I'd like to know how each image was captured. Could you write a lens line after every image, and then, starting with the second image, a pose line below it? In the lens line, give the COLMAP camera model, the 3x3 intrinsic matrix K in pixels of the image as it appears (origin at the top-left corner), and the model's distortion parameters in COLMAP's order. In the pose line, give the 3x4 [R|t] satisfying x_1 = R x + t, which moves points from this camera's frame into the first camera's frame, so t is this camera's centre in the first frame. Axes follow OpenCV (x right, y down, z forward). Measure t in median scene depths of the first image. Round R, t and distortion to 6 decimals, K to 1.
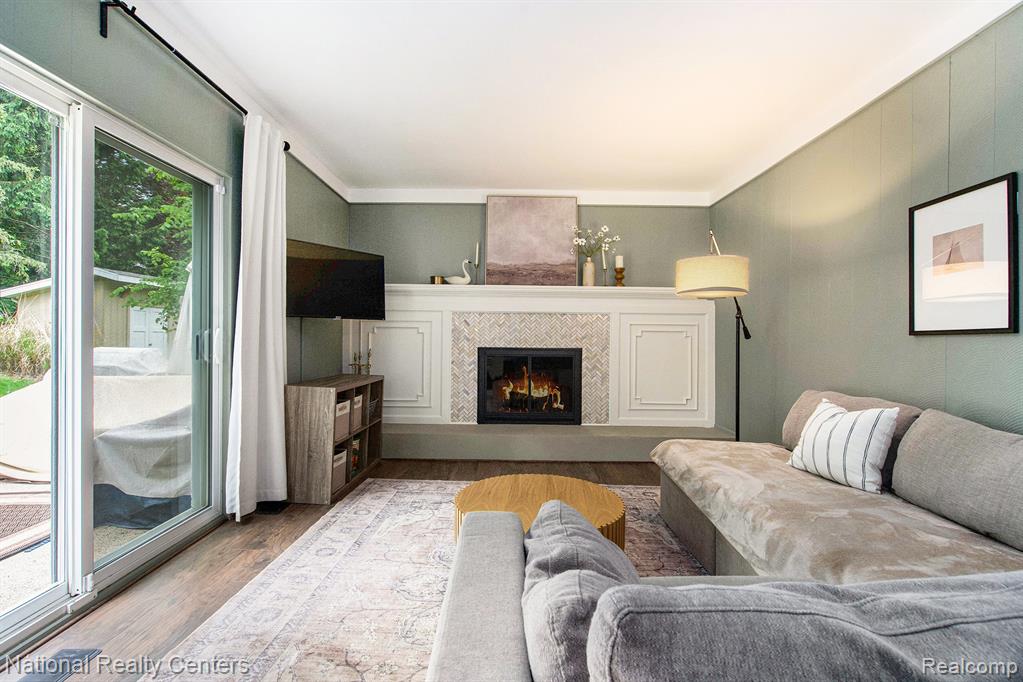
lens RADIAL K [[462.6, 0, 510.7], [0, 462.6, 337.6], [0, 0, 1]] dist [-0.001844, 0.000175]
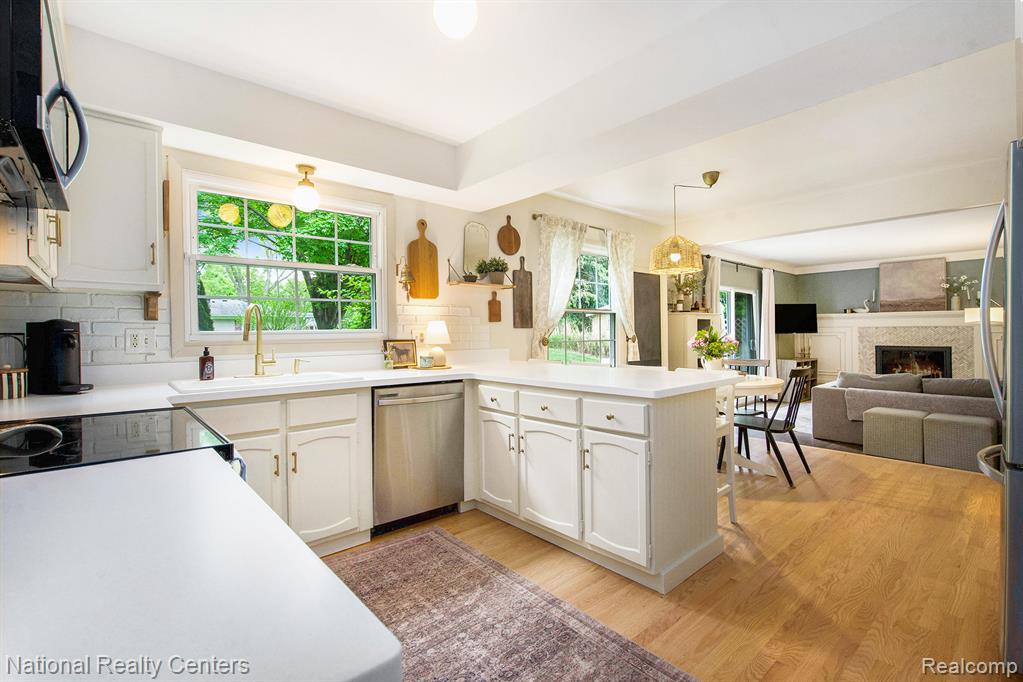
lens RADIAL K [[462.6, 0, 507.6], [0, 462.6, 329.8], [0, 0, 1]] dist [-0.001844, 0.000175]
pose [[0.652457, -0.018434, -0.757602, 0.380182], [0.018160, 0.999797, -0.008687, -0.053838], [0.757608, -0.008090, 0.652659, -1.363420]]
